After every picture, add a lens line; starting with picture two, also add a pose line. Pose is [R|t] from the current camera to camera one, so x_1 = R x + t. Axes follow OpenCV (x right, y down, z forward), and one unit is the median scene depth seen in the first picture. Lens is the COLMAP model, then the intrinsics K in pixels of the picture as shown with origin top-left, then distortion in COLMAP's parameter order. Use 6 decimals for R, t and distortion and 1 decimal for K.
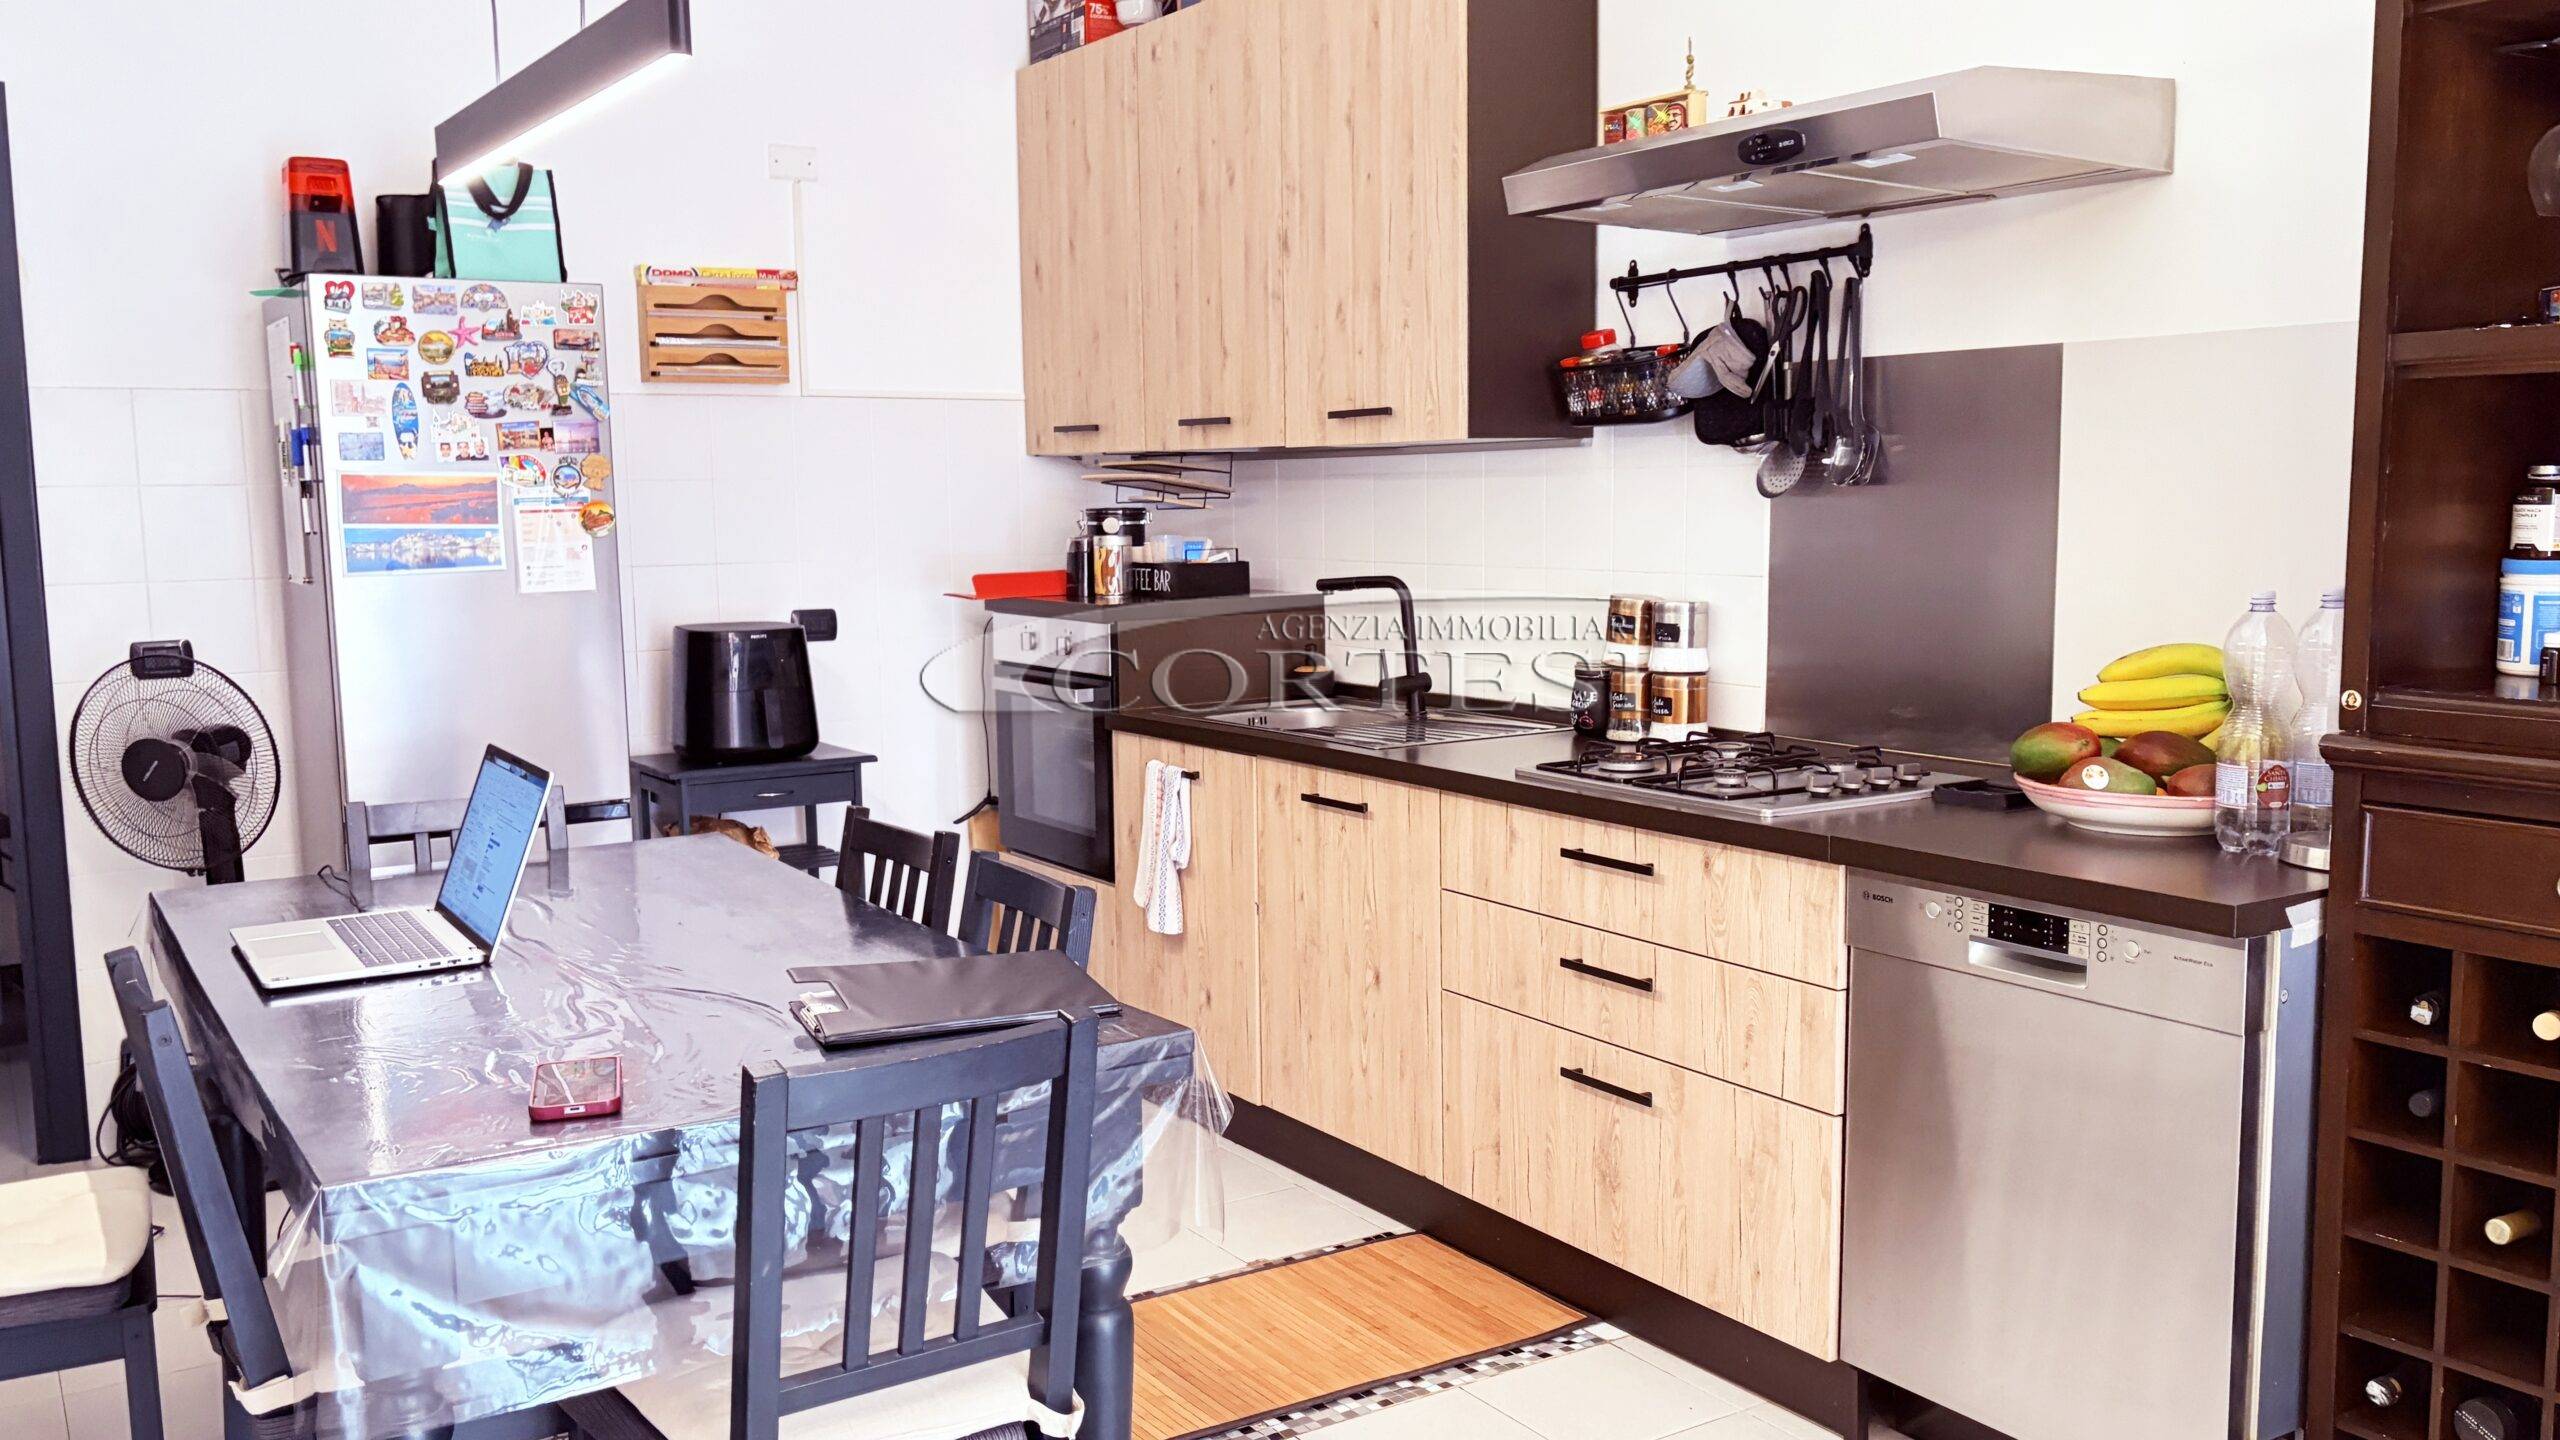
lens RADIAL K [[2047.3, 0, 1280.0], [0, 2047.3, 719.6], [0, 0, 1]] dist [0.017230, -0.030115]
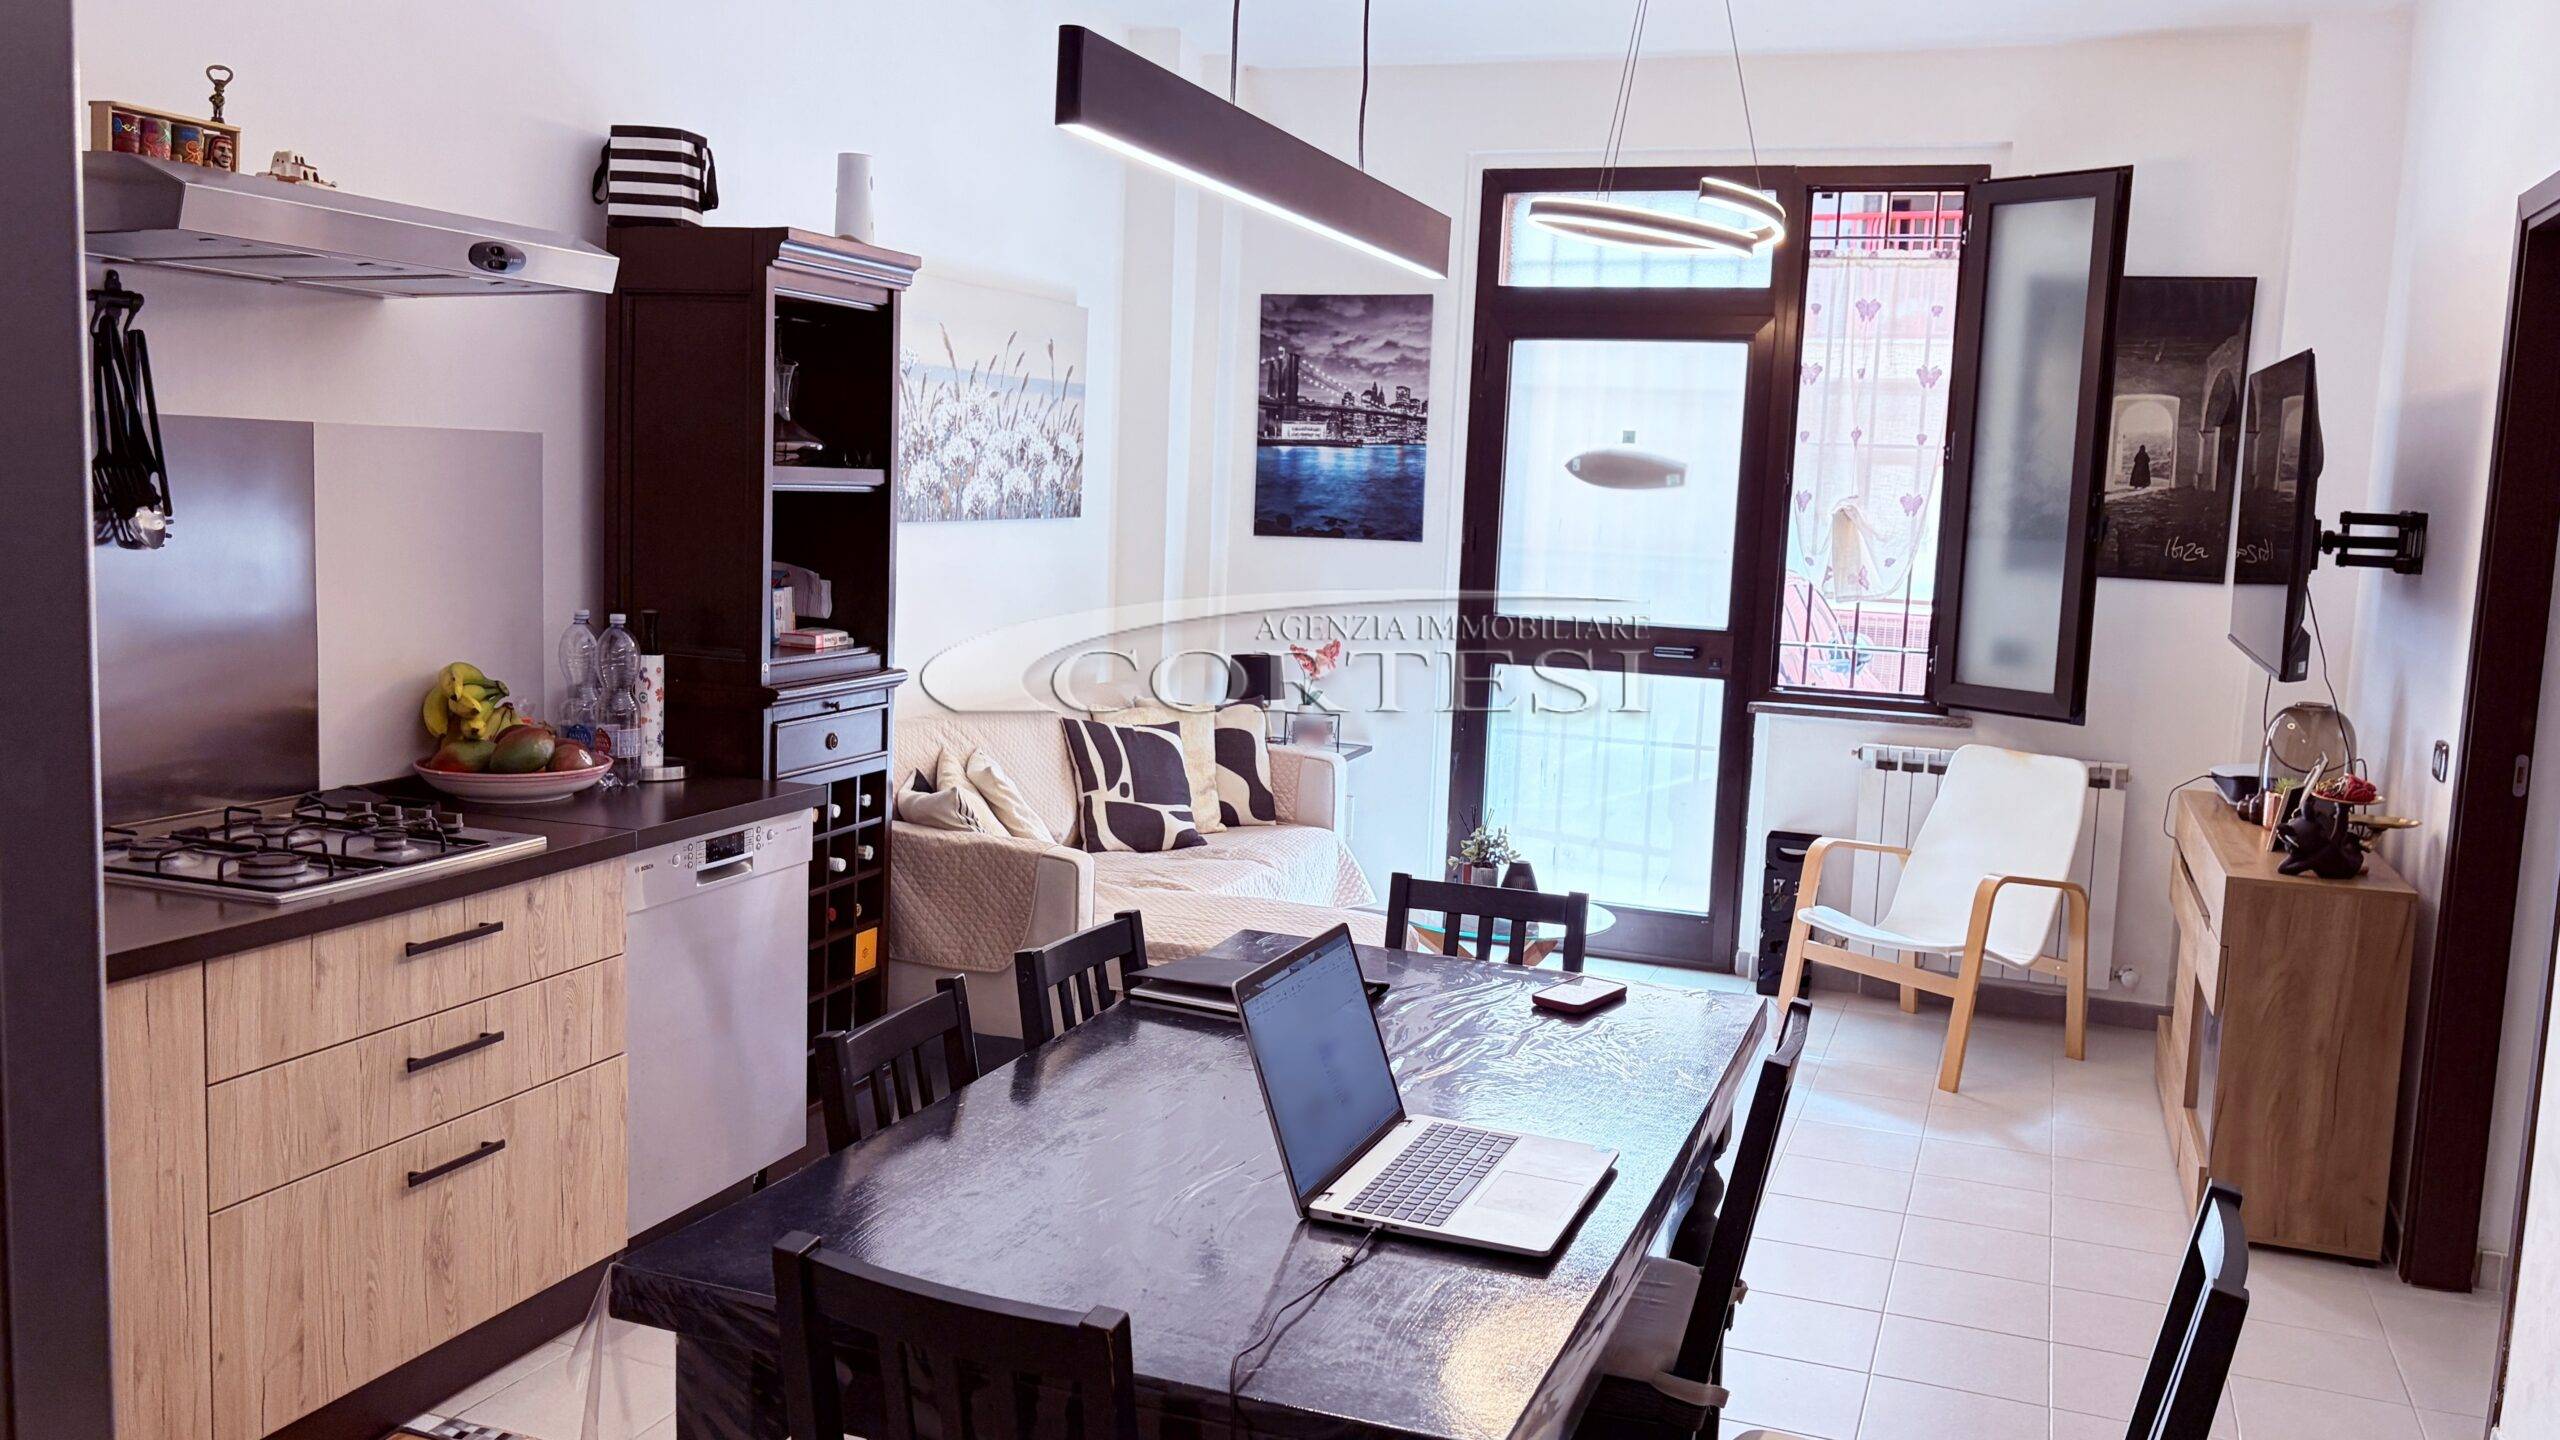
lens RADIAL K [[2047.3, 0, 1270.2], [0, 2047.3, 737.5], [0, 0, 1]] dist [0.017230, -0.030115]
pose [[-0.596929, -0.112552, 0.794360, -0.837058], [0.061226, 0.980833, 0.184981, -0.182384], [-0.799955, 0.159056, -0.578597, 1.212647]]
